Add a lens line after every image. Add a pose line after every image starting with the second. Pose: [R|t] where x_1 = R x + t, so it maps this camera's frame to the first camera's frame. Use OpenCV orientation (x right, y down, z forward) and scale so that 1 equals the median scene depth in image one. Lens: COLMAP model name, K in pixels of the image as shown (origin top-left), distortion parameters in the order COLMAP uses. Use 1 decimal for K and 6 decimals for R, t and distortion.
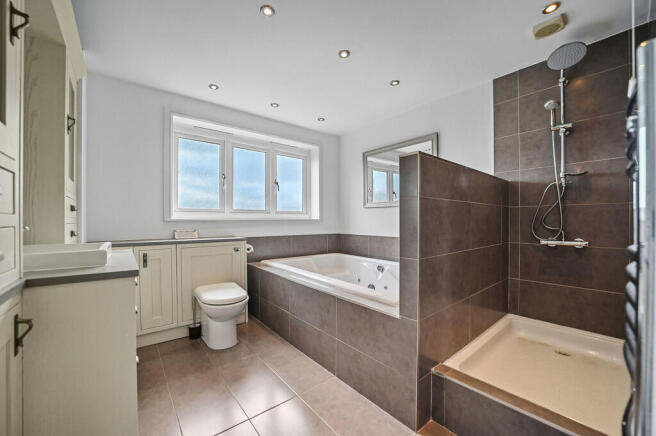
lens RADIAL K [[256.2, 0, 328.0], [0, 256.2, 218.0], [0, 0, 1]] dist [-0.000376, -0.000005]
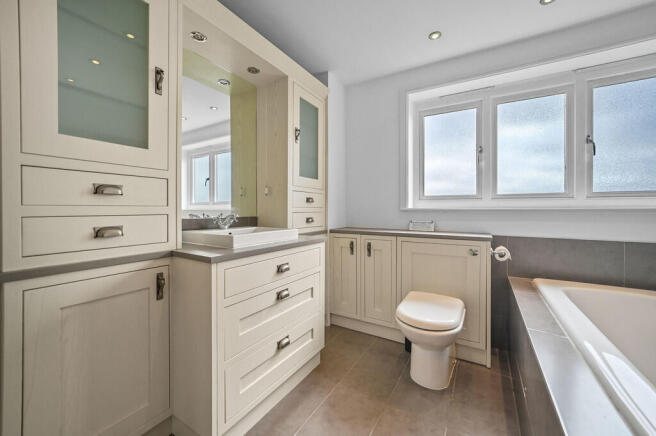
lens RADIAL K [[262.1, 0, 330.3], [0, 262.1, 208.3], [0, 0, 1]] dist [-0.000446, 0.000020]
pose [[0.351099, 0.000355, -0.936338, 0.167058], [0.007450, 0.999967, 0.003173, -0.000975], [0.936309, -0.008090, 0.351085, 0.407352]]
